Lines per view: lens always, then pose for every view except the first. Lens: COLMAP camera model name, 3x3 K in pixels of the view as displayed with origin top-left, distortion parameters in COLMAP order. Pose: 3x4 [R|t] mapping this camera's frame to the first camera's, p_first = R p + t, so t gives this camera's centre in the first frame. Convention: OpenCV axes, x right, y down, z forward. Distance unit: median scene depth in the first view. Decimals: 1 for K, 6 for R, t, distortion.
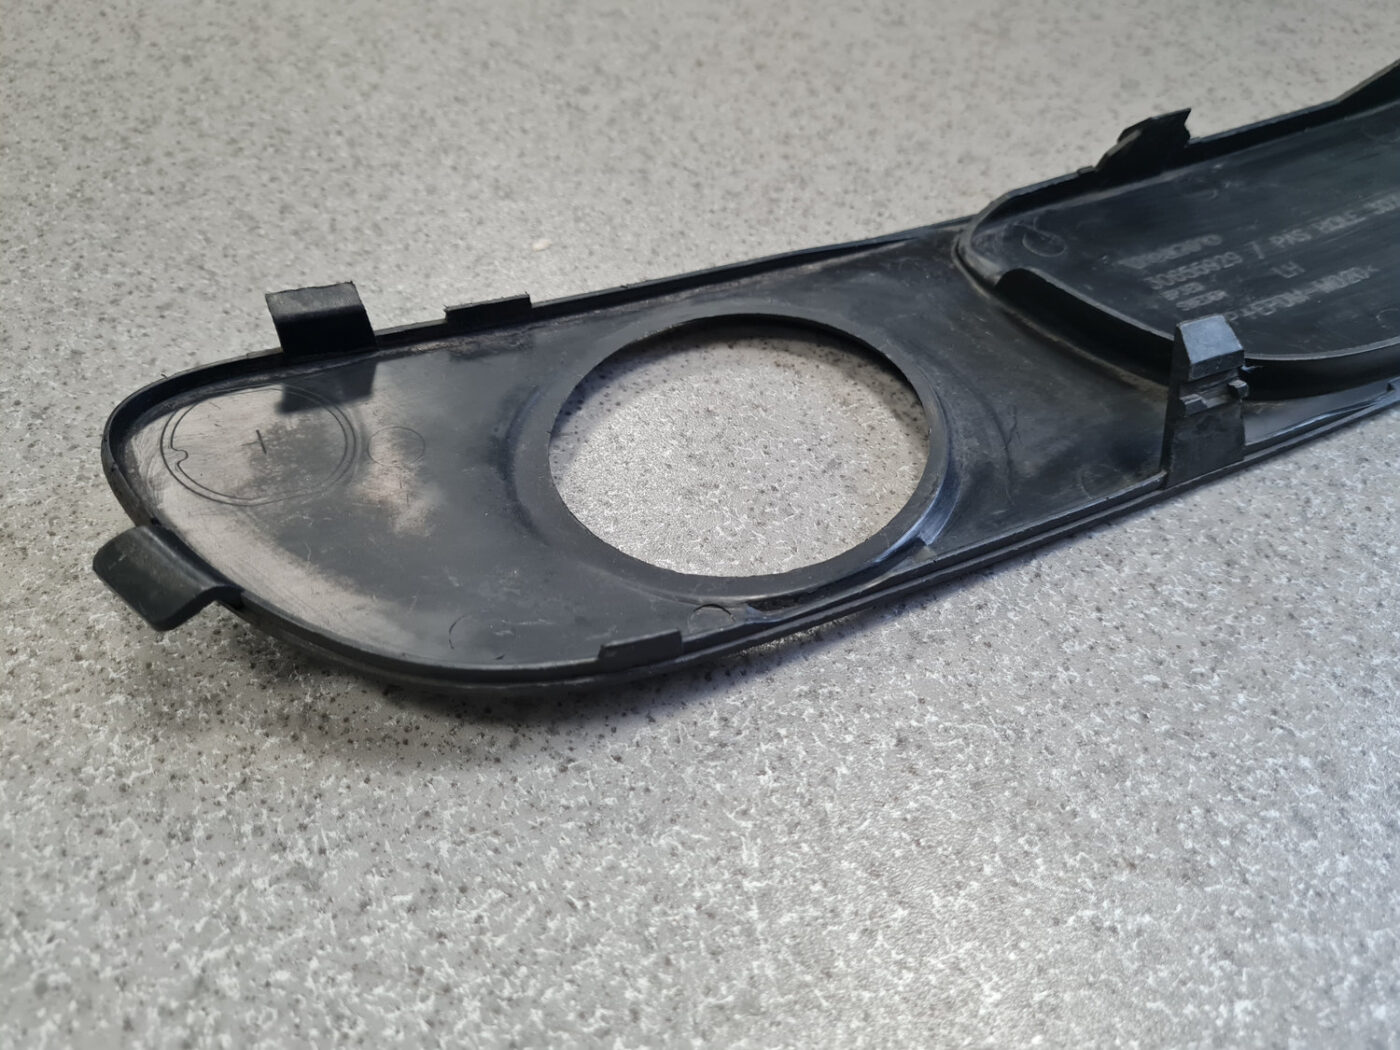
lens RADIAL K [[1087.0, 0, 697.5], [0, 1087.0, 516.0], [0, 0, 1]] dist [-0.009350, -0.010177]
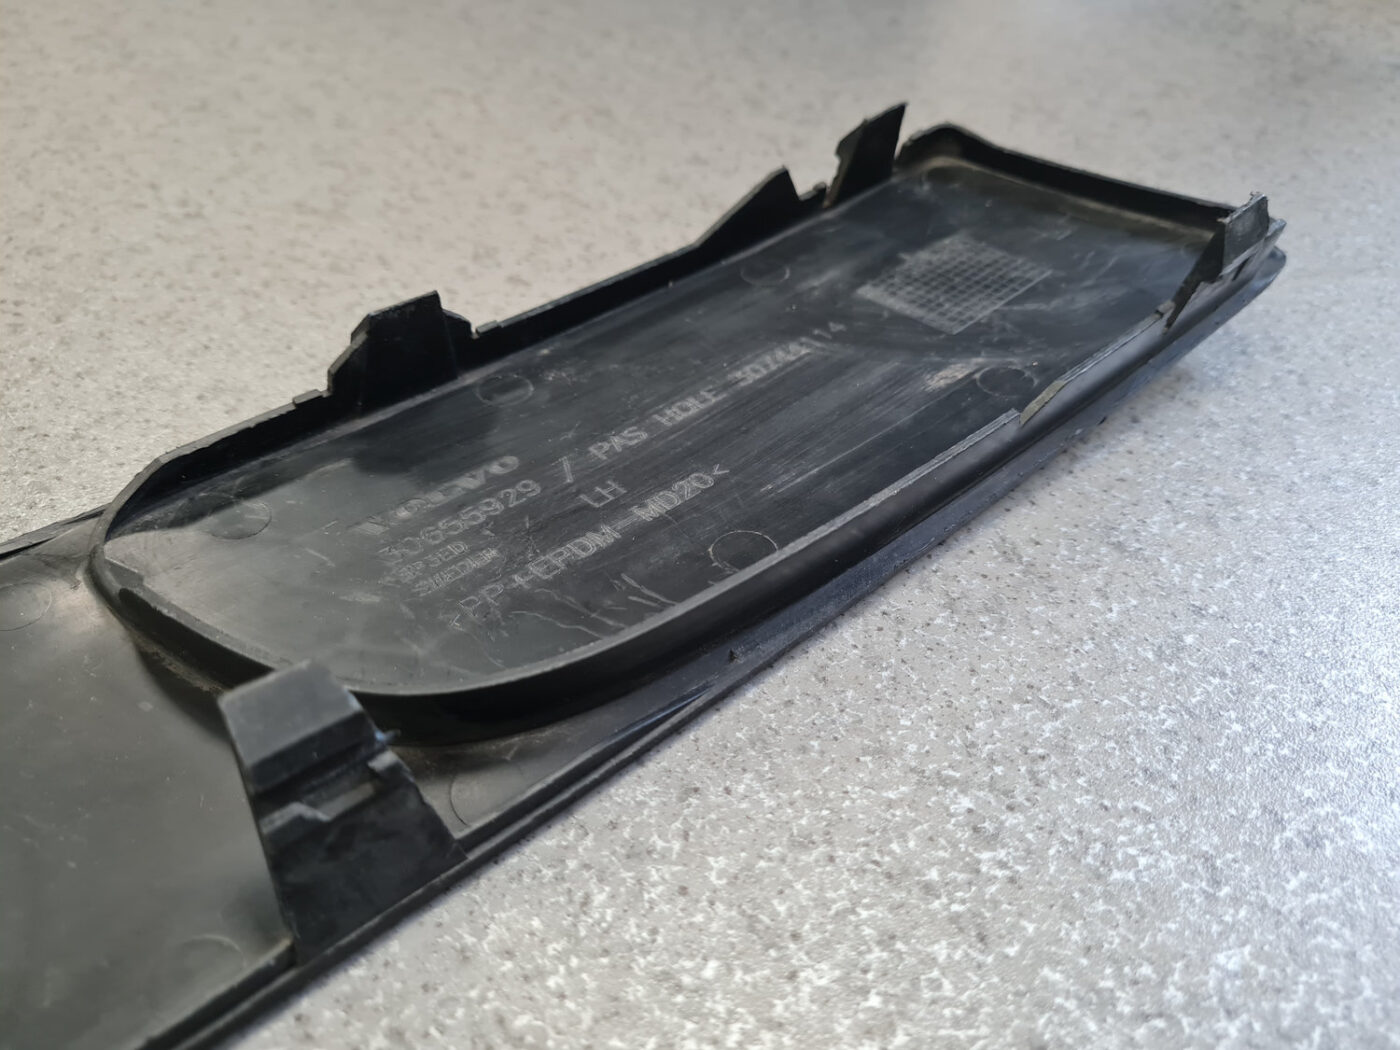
lens RADIAL K [[1087.0, 0, 707.4], [0, 1087.0, 533.3], [0, 0, 1]] dist [-0.009350, -0.010177]
pose [[0.960581, -0.185450, 0.207105, 0.471837], [0.209545, 0.972566, -0.101024, -0.120792], [-0.182689, 0.140440, 0.973089, 0.319008]]
